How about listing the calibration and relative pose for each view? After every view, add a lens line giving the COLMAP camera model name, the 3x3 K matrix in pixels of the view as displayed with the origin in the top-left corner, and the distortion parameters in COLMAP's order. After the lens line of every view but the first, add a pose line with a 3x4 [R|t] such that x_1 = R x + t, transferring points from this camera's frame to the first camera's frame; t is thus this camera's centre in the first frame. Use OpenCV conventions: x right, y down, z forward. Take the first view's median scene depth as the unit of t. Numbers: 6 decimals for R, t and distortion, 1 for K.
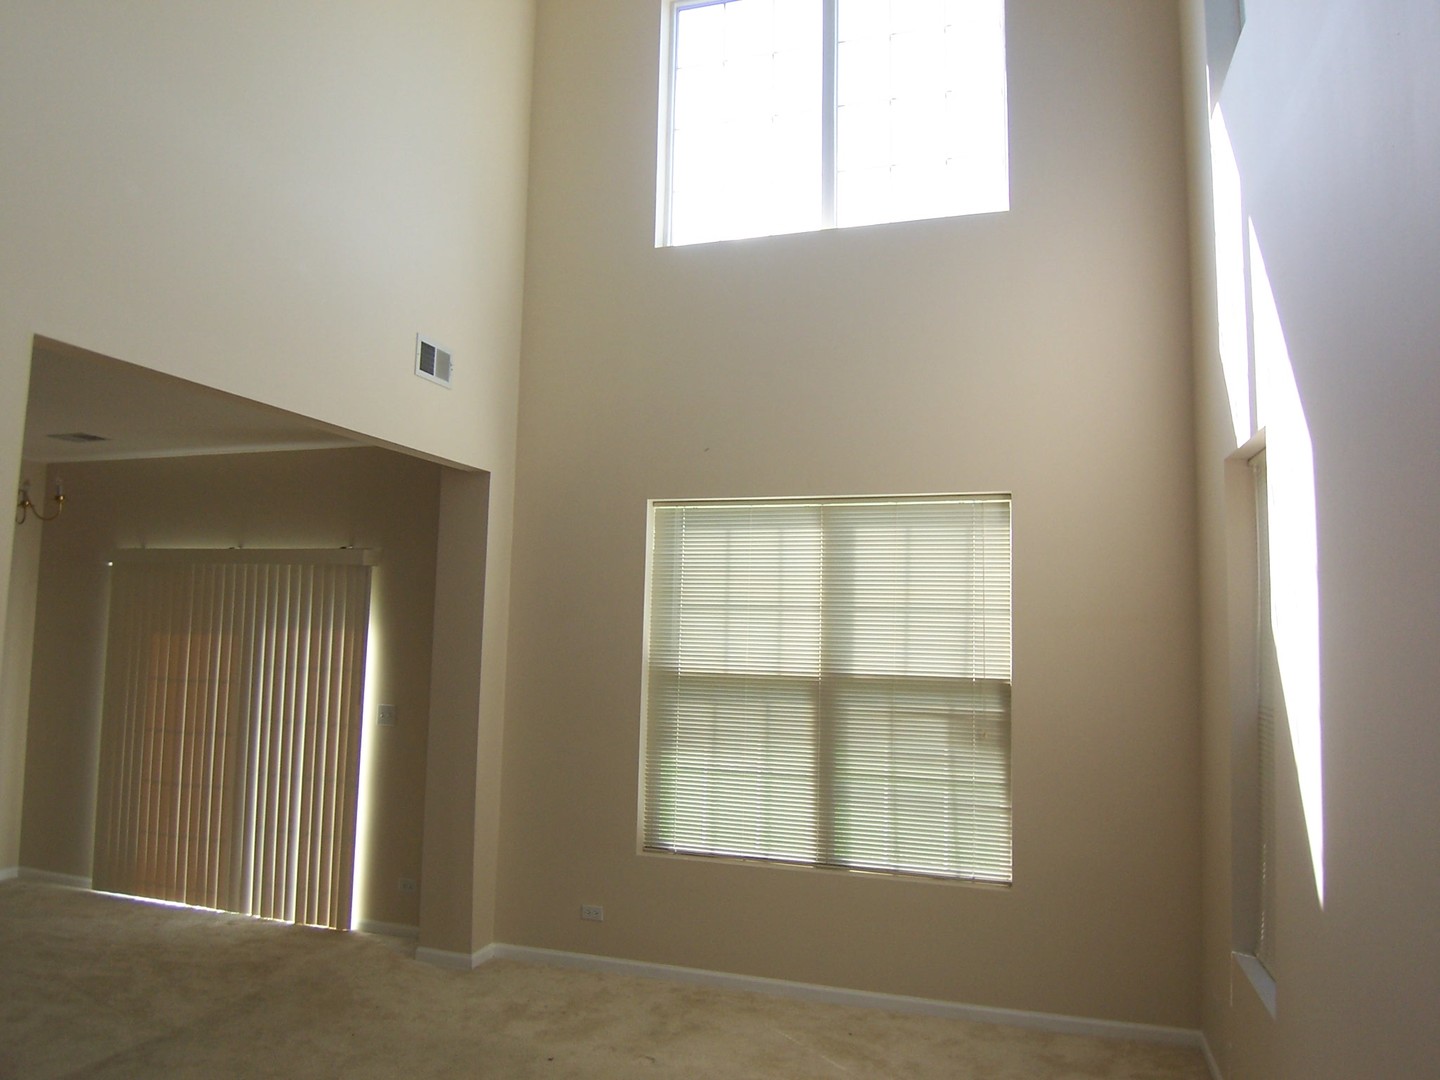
lens RADIAL K [[964.4, 0, 719.2], [0, 964.4, 539.6], [0, 0, 1]] dist [-0.017515, -0.030301]
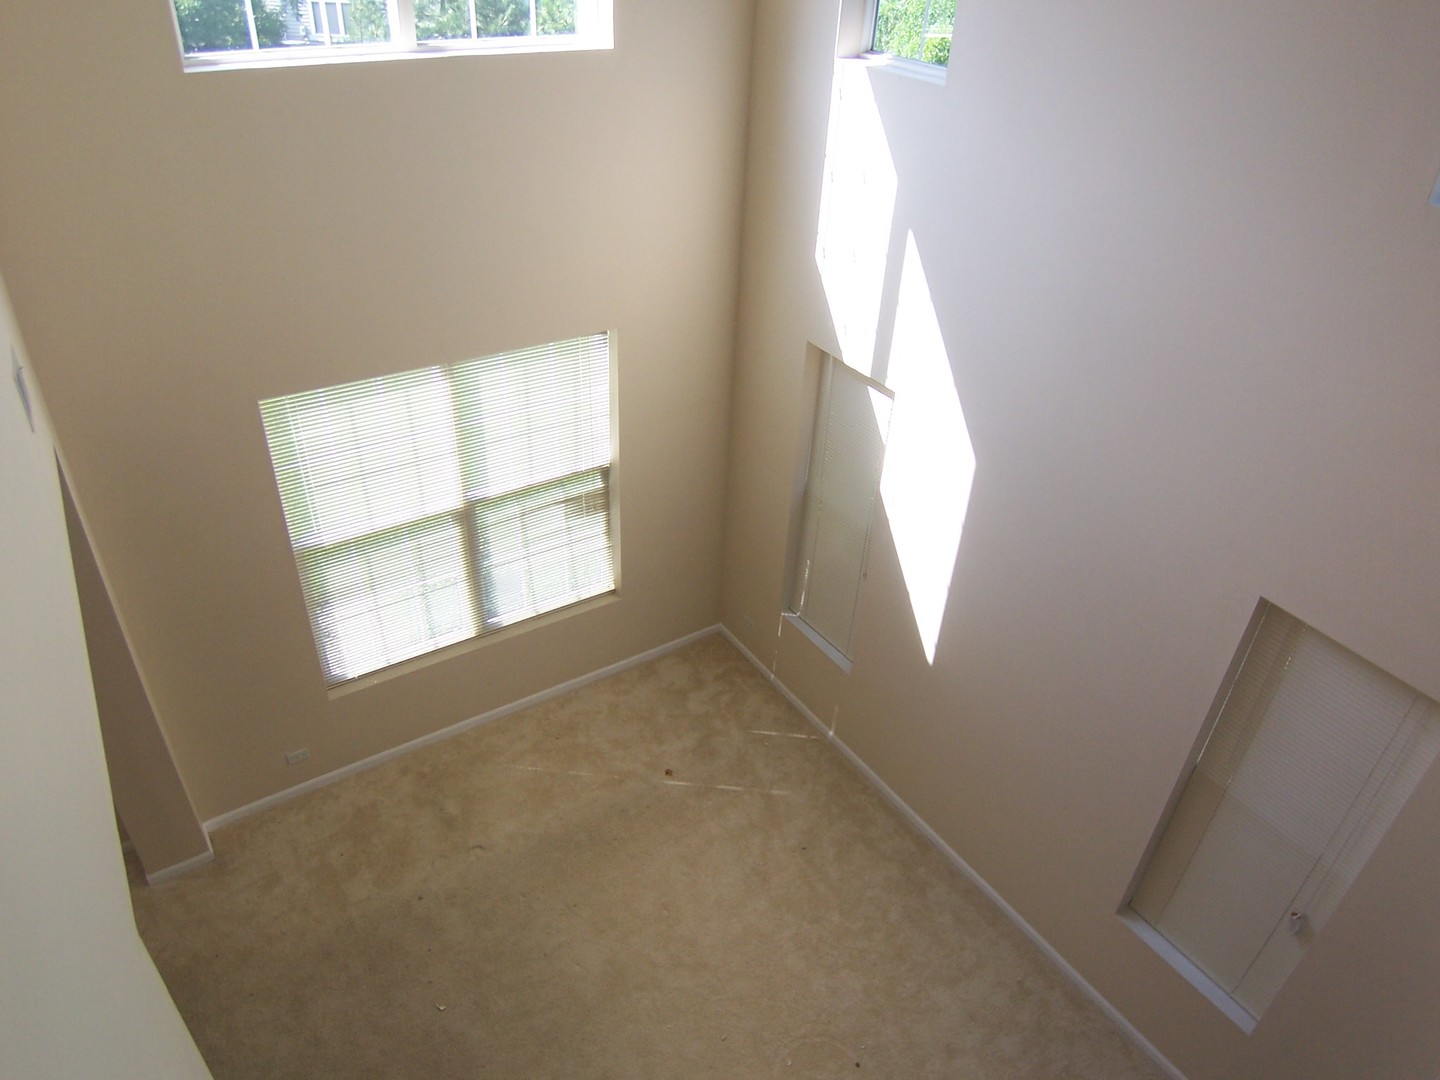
lens RADIAL K [[964.4, 0, 710.9], [0, 964.4, 543.0], [0, 0, 1]] dist [-0.017515, -0.030301]
pose [[0.634093, -0.432421, 0.641045, -0.439886], [-0.088596, 0.782932, 0.615767, -0.528869], [-0.768165, -0.447247, 0.458141, 0.256270]]
